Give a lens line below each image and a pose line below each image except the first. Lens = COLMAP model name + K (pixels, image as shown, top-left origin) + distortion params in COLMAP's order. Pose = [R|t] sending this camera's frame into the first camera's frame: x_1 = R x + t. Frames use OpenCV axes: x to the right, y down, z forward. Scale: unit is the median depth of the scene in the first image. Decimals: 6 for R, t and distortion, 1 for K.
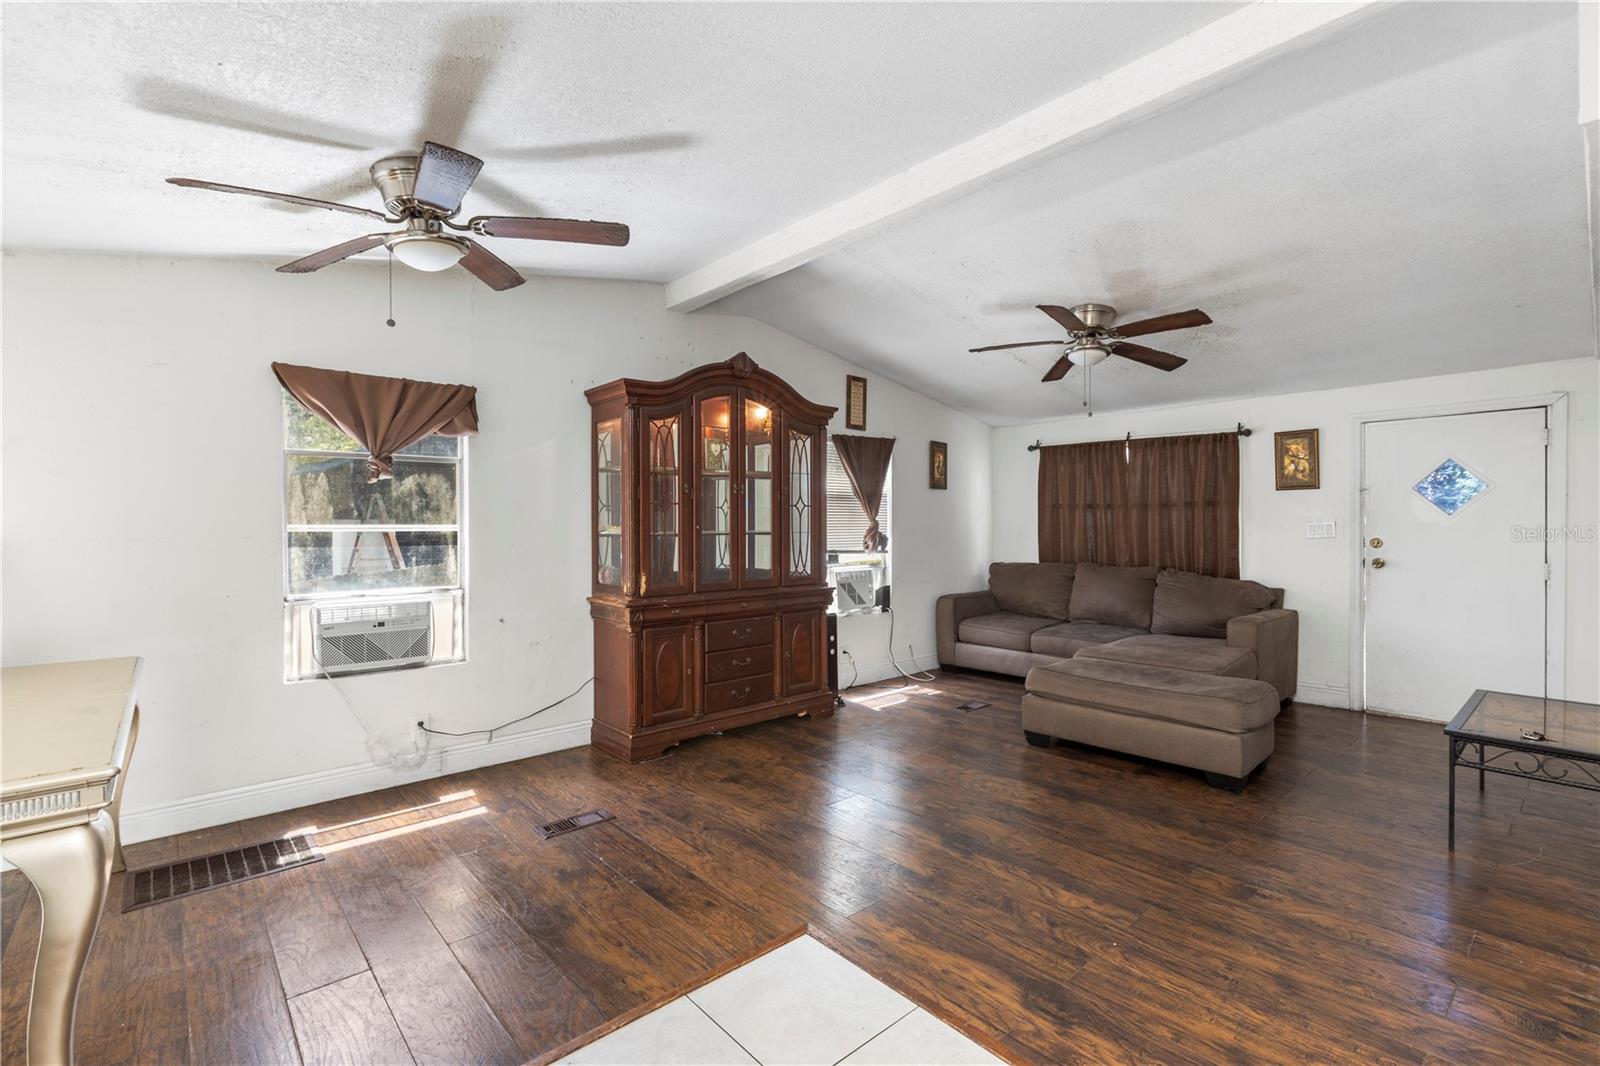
lens RADIAL K [[718.7, 0, 794.5], [0, 718.7, 518.7], [0, 0, 1]] dist [-0.000983, -0.000168]
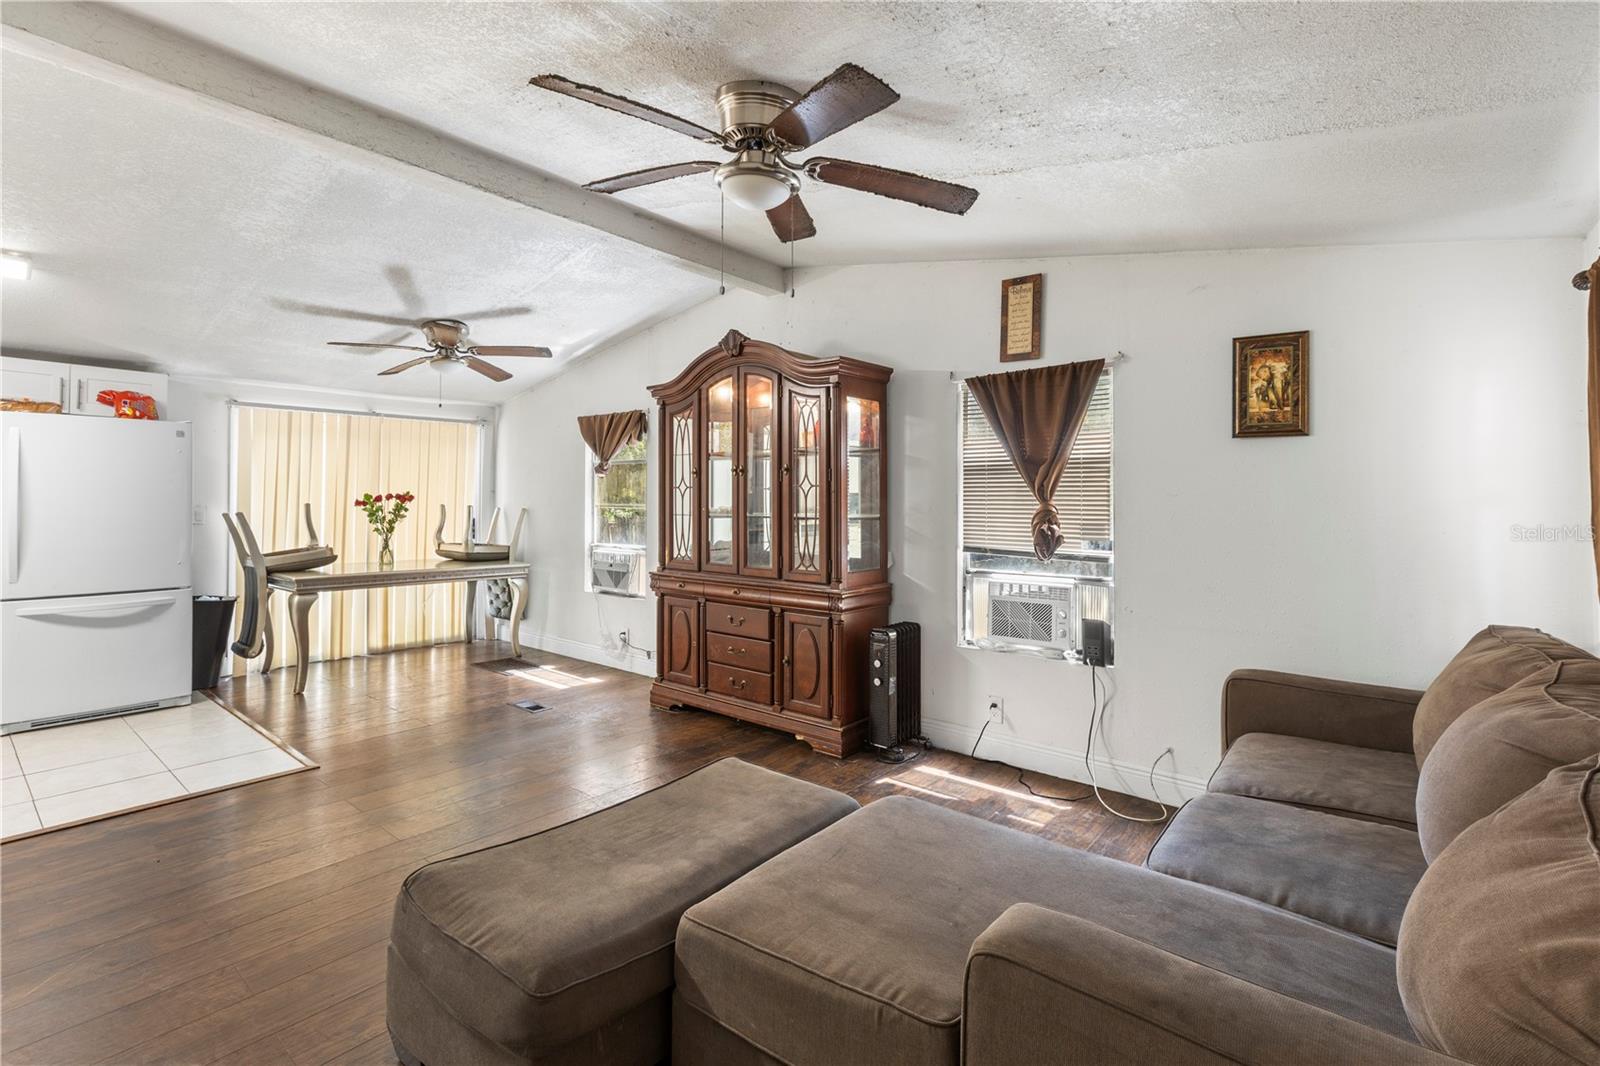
lens RADIAL K [[730.2, 0, 788.2], [0, 730.2, 487.0], [0, 0, 1]] dist [0.000248, -0.000094]
pose [[0.146940, -0.017971, -0.988982, 0.705919], [-0.001083, 0.999831, -0.018329, -0.000577], [0.989145, 0.003764, 0.146896, 0.721556]]
